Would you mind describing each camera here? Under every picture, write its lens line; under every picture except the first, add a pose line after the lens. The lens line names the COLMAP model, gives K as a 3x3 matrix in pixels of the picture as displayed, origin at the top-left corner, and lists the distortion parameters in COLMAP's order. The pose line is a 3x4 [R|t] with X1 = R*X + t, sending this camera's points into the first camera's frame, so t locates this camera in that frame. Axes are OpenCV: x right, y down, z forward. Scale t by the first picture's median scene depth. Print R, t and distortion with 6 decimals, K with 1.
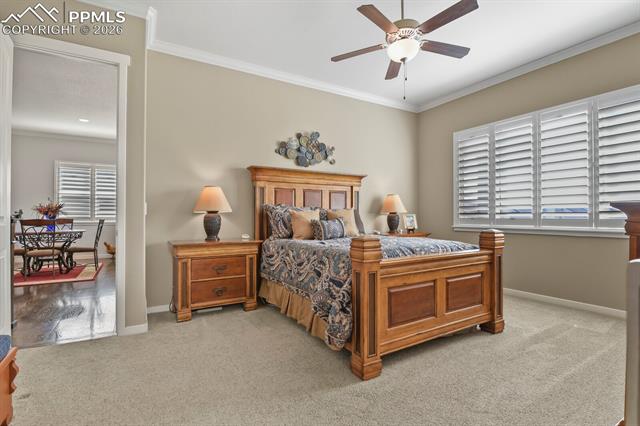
lens RADIAL K [[310.9, 0, 323.6], [0, 310.9, 213.3], [0, 0, 1]] dist [-0.013705, -0.005732]
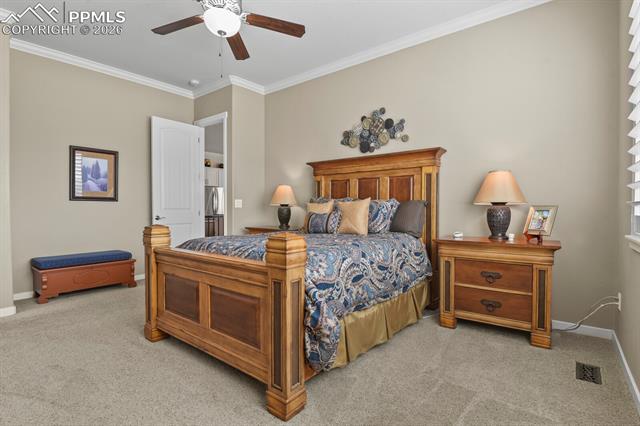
lens RADIAL K [[310.9, 0, 323.6], [0, 310.9, 213.3], [0, 0, 1]] dist [-0.013705, -0.005732]
pose [[0.349321, 0.019583, -0.936798, 0.731492], [0.004511, 0.999735, 0.022581, 0.001753], [0.936992, -0.012114, 0.349140, 0.579663]]
